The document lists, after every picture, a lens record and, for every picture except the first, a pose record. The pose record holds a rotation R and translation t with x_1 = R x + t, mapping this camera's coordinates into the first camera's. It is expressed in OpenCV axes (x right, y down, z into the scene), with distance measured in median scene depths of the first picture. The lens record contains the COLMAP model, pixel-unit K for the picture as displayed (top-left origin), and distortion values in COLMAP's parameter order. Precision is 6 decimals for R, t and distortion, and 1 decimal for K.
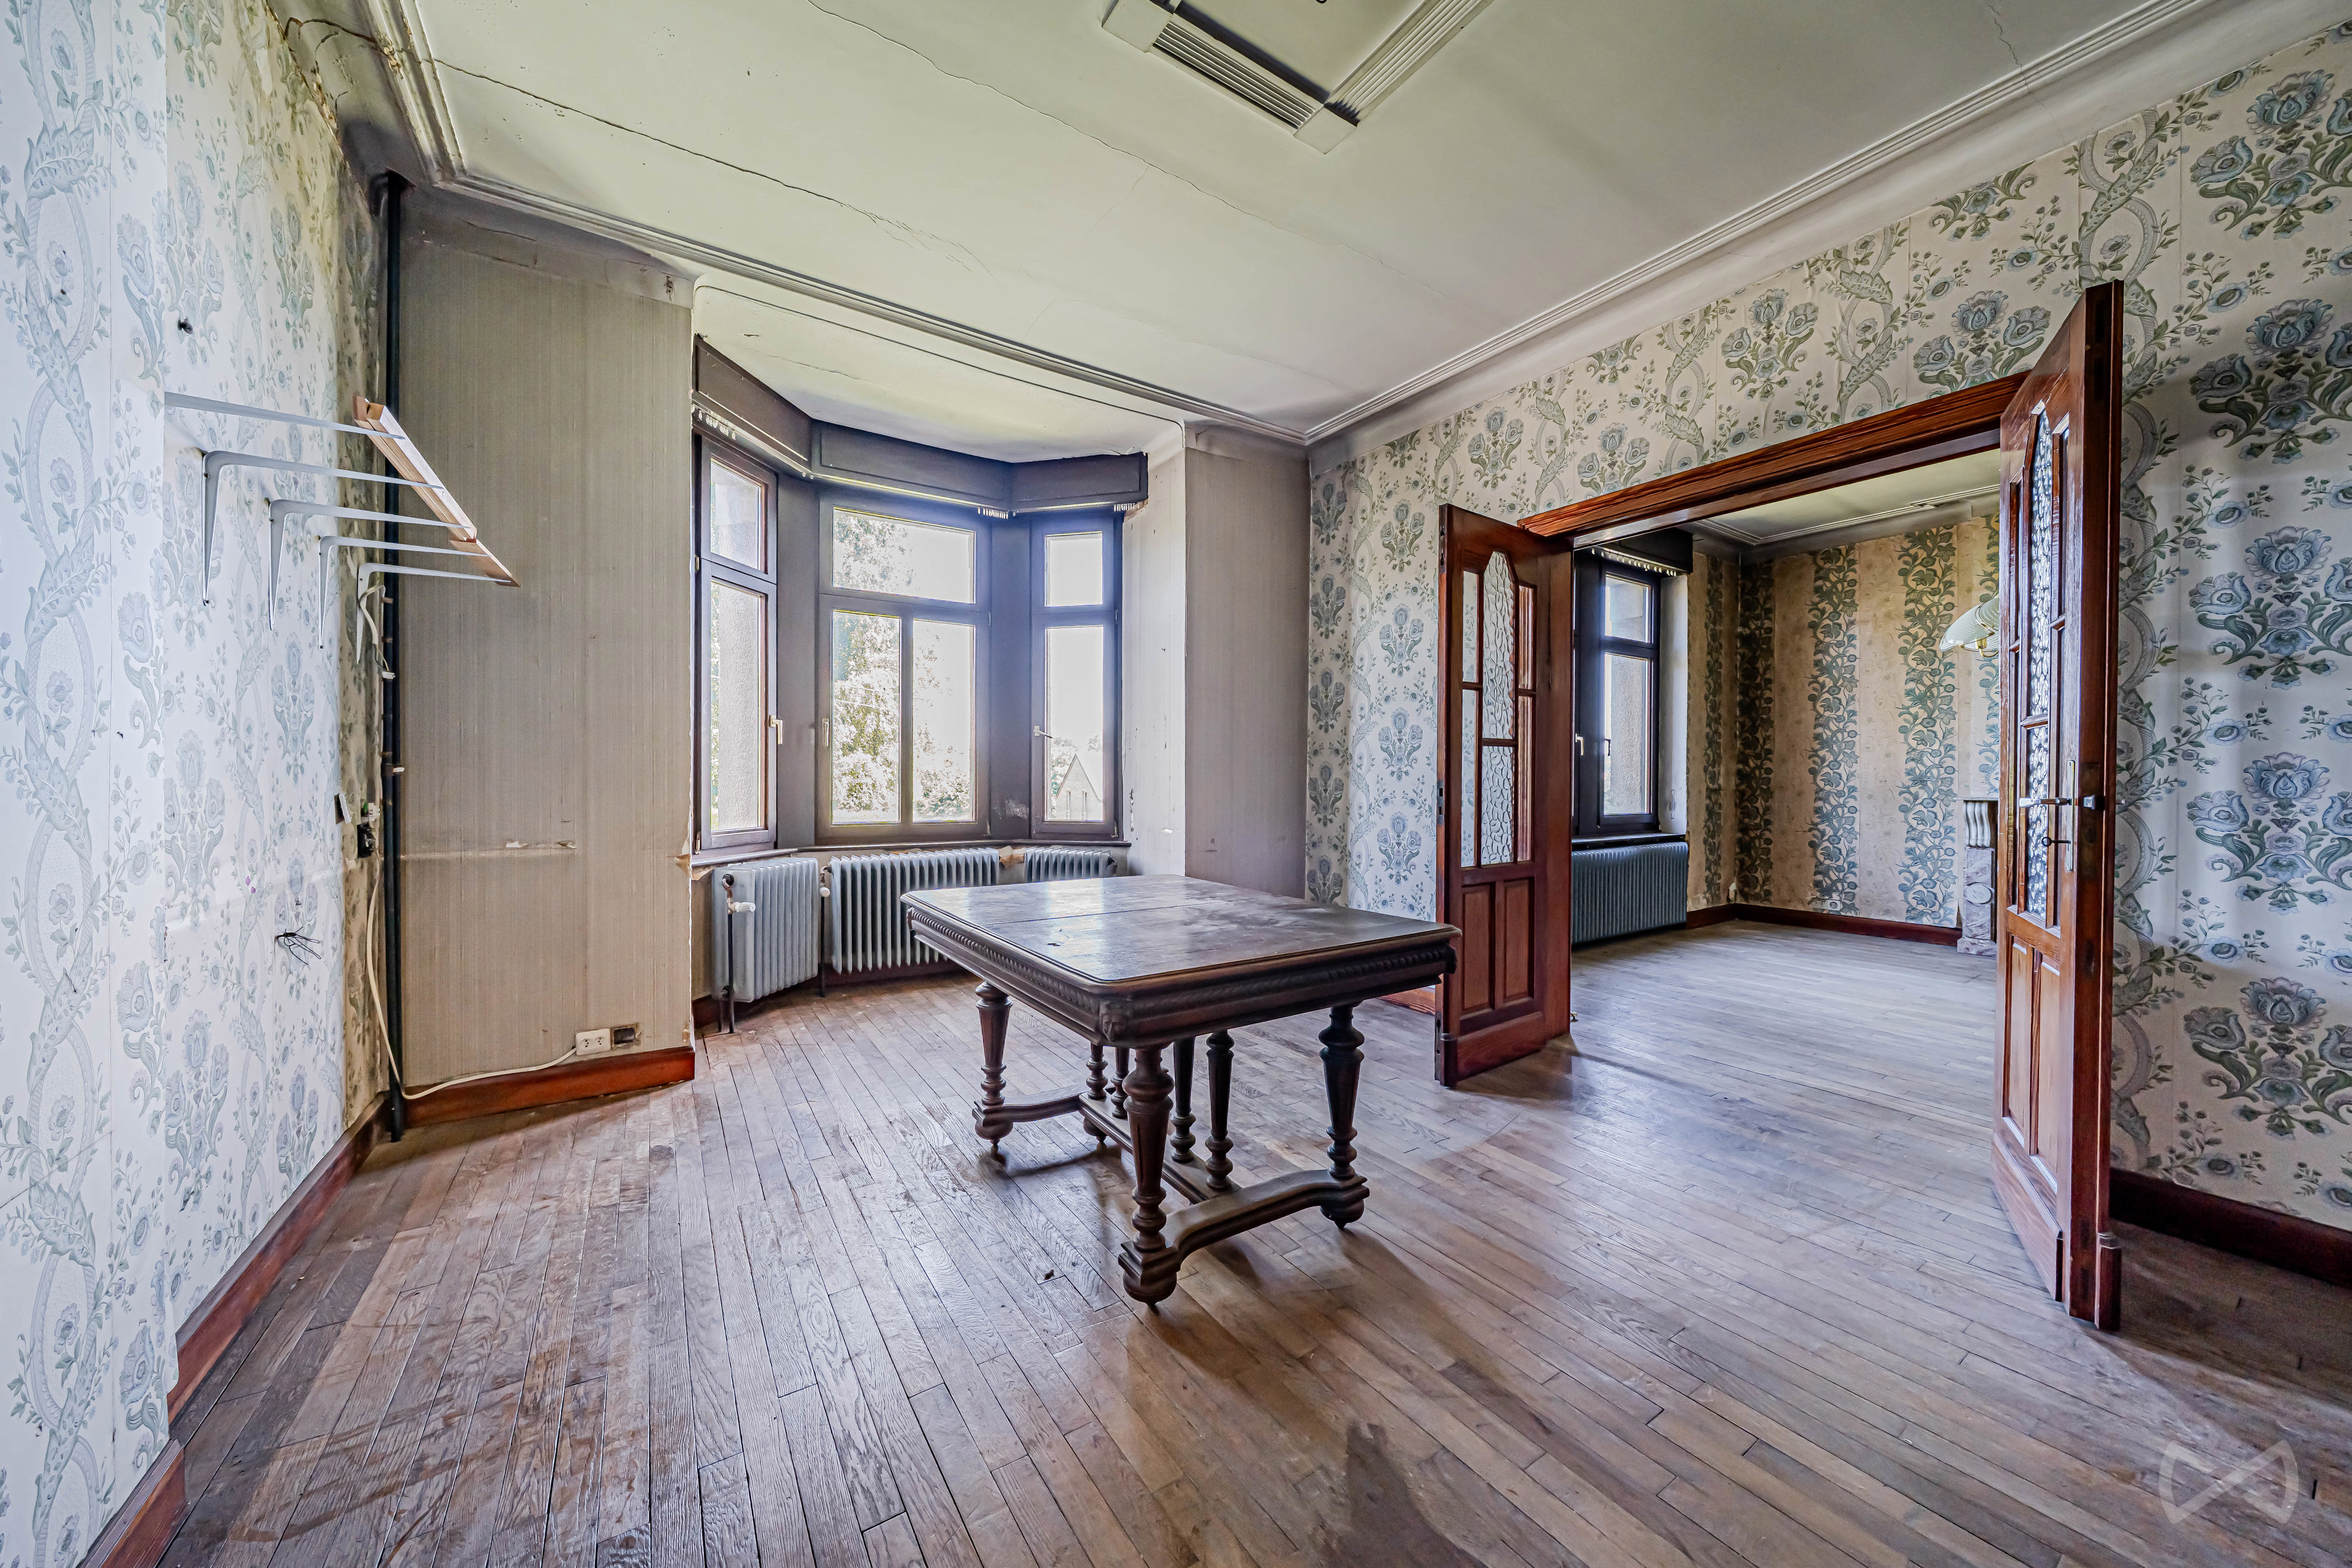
lens RADIAL K [[812.7, 0, 1180.3], [0, 812.7, 784.2], [0, 0, 1]] dist [-0.001160, -0.000042]
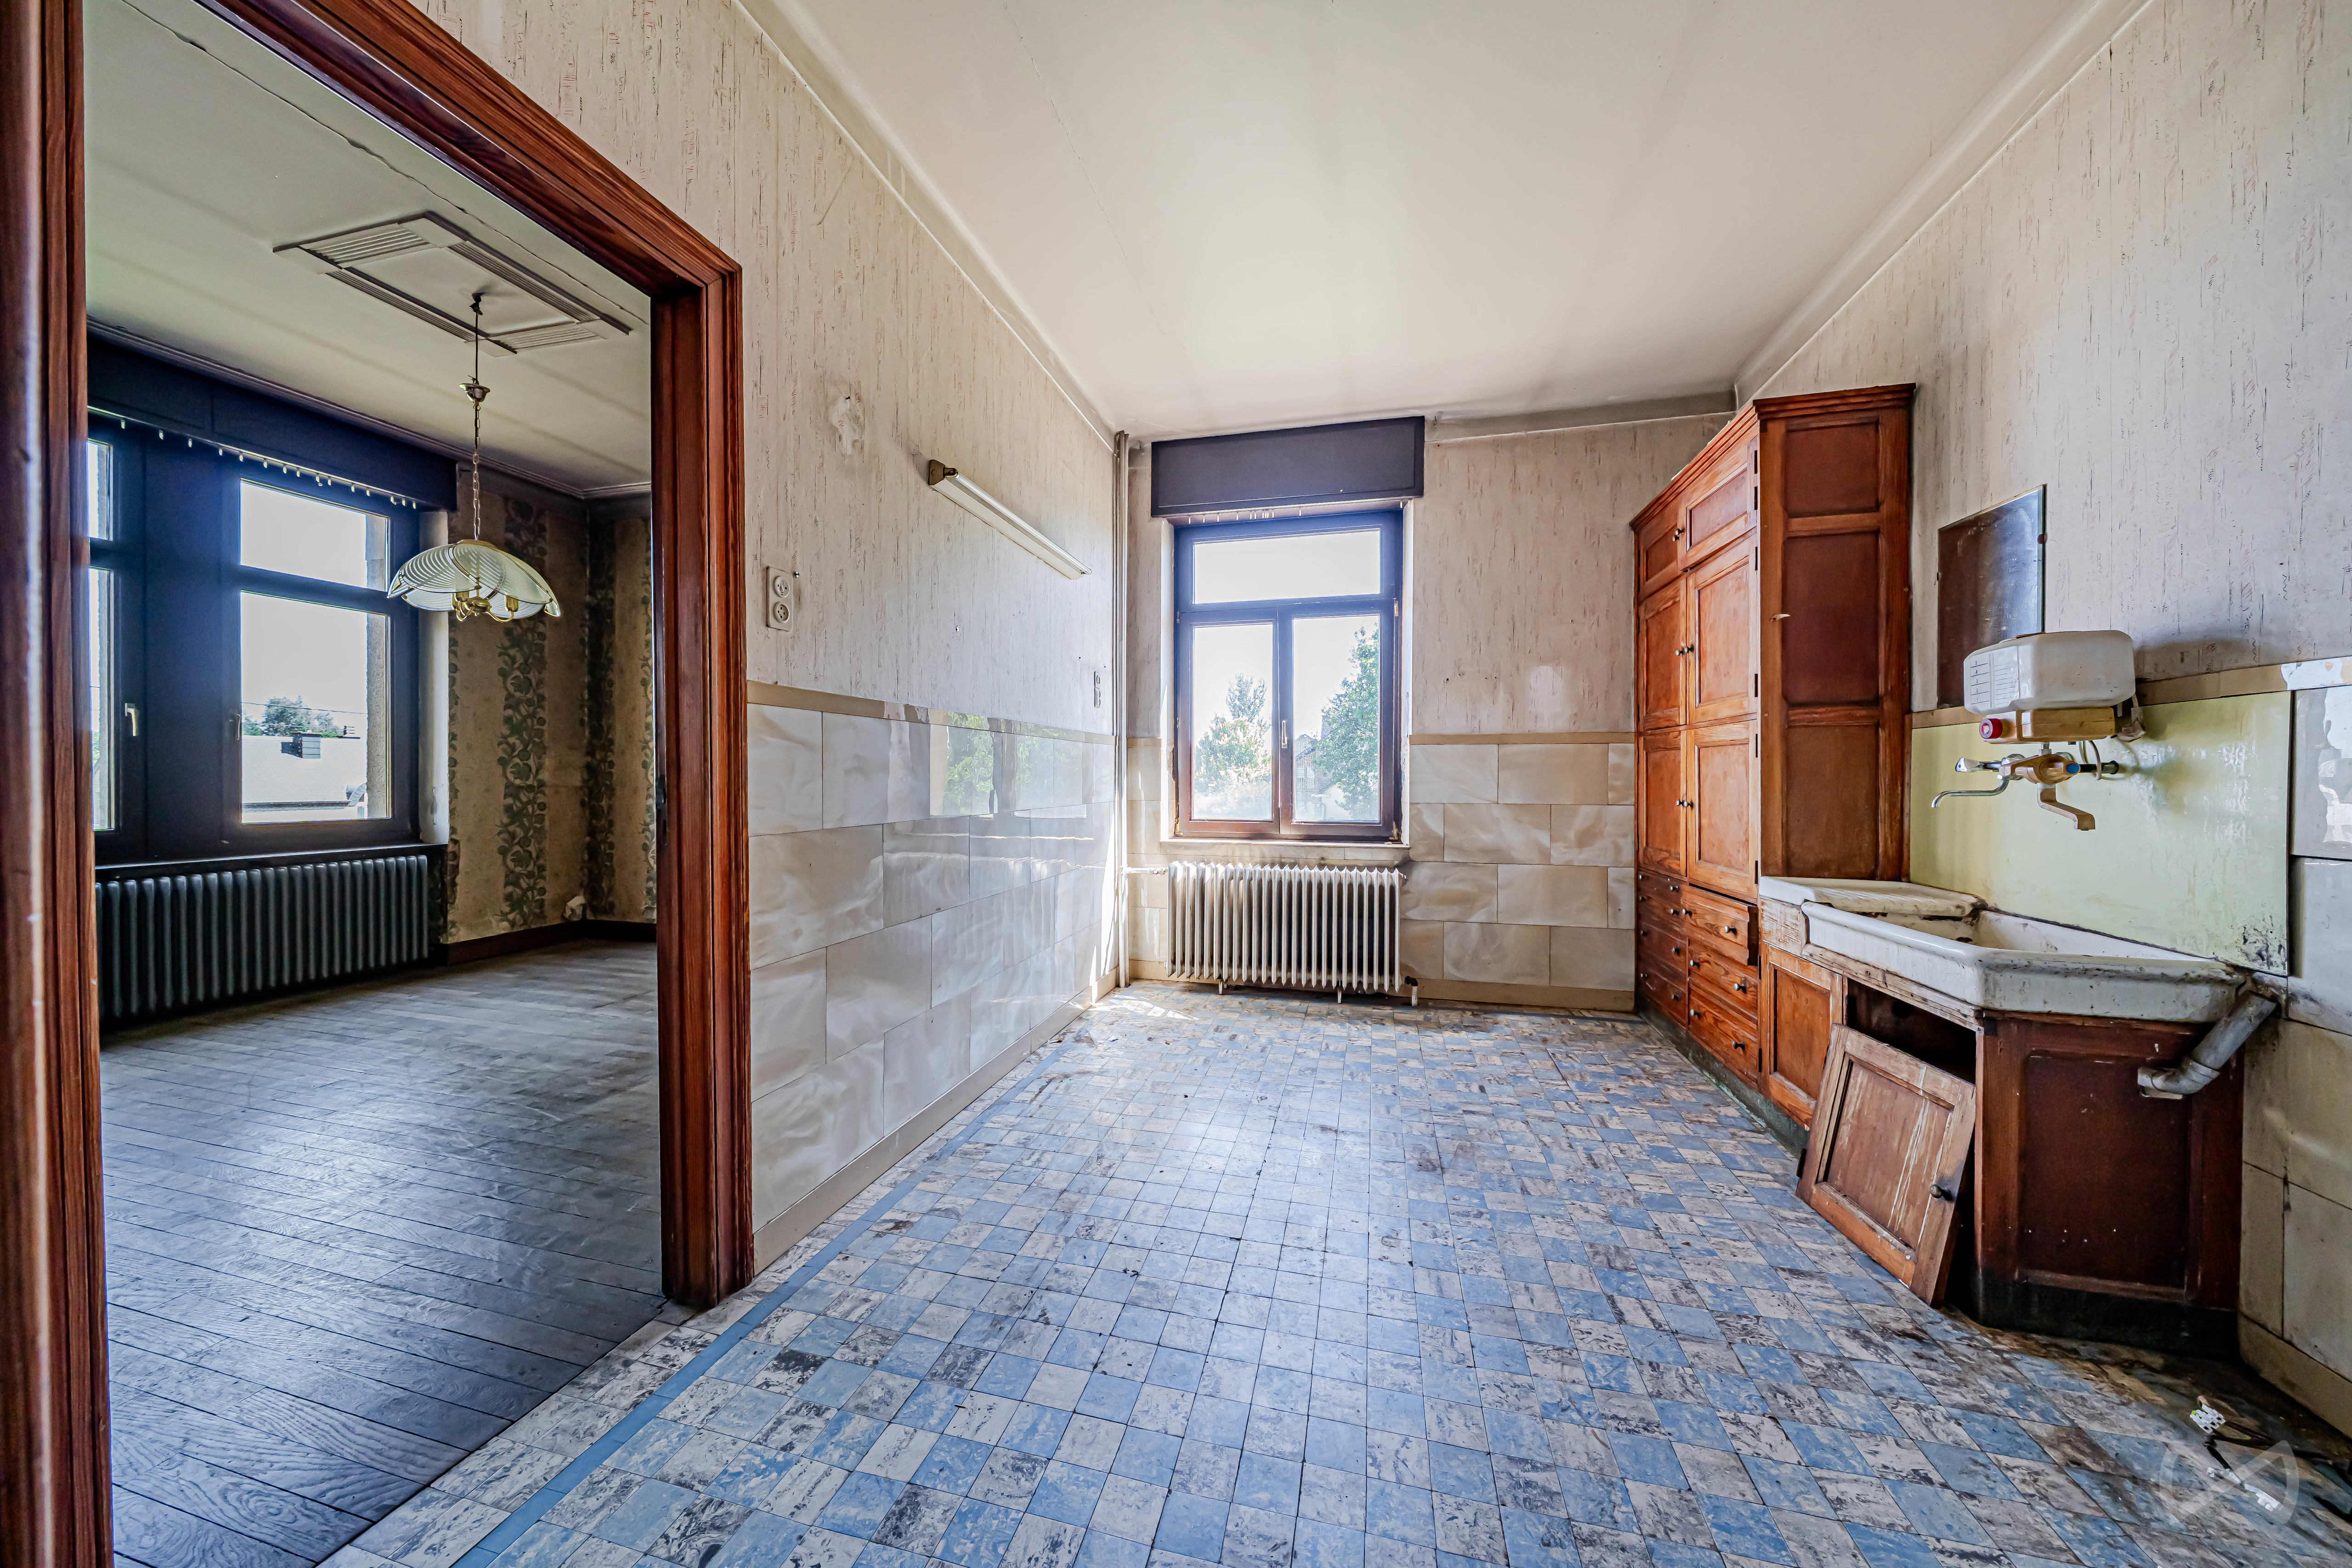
lens RADIAL K [[812.7, 0, 1167.9], [0, 812.7, 782.6], [0, 0, 1]] dist [-0.001160, -0.000042]
pose [[0.748272, -0.003838, 0.663382, 0.593816], [0.003838, 0.999992, 0.001456, 0.004191], [-0.663382, 0.001457, 0.748280, -0.042061]]
